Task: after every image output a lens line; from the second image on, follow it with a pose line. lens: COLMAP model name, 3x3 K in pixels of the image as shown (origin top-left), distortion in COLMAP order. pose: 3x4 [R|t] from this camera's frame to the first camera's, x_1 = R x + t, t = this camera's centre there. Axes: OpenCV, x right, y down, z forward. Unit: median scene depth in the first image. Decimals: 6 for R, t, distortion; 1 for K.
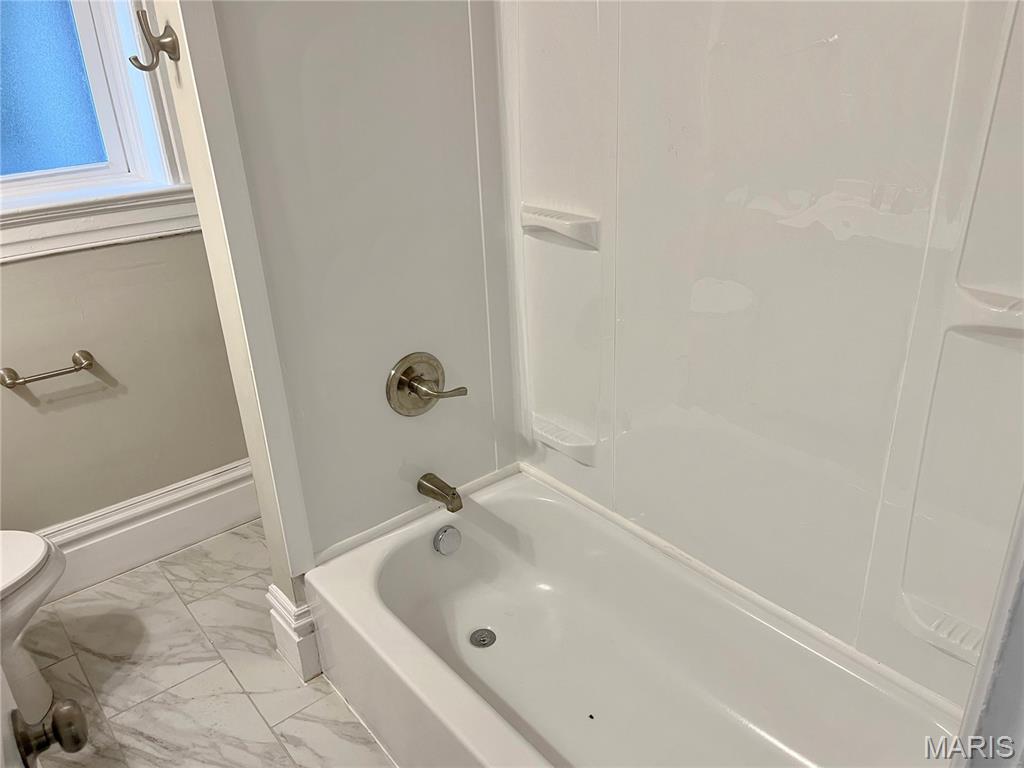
lens RADIAL K [[771.8, 0, 506.7], [0, 771.8, 370.1], [0, 0, 1]] dist [0.106508, -0.131574]
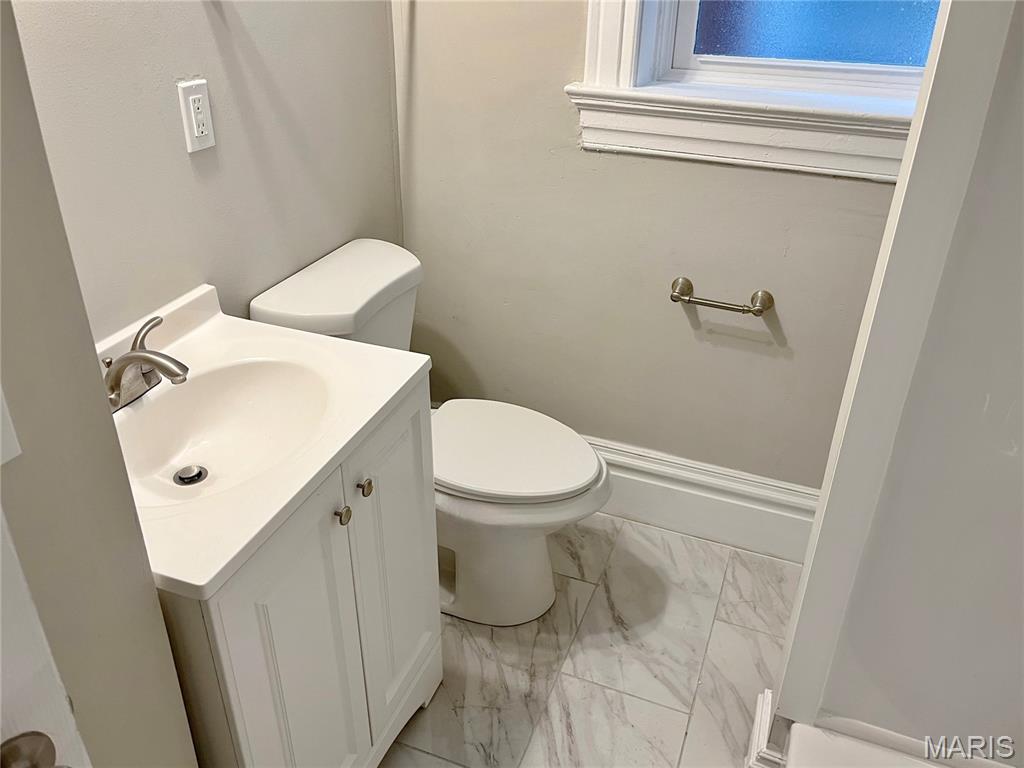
lens RADIAL K [[808.4, 0, 512.0], [0, 808.4, 384.0], [0, 0, 1]] dist [0.043457, -0.073896]
pose [[0.479175, 0.467696, -0.742733, 0.007727], [-0.382648, 0.872872, 0.302779, -0.100175], [0.789919, 0.139121, 0.597221, 0.312810]]
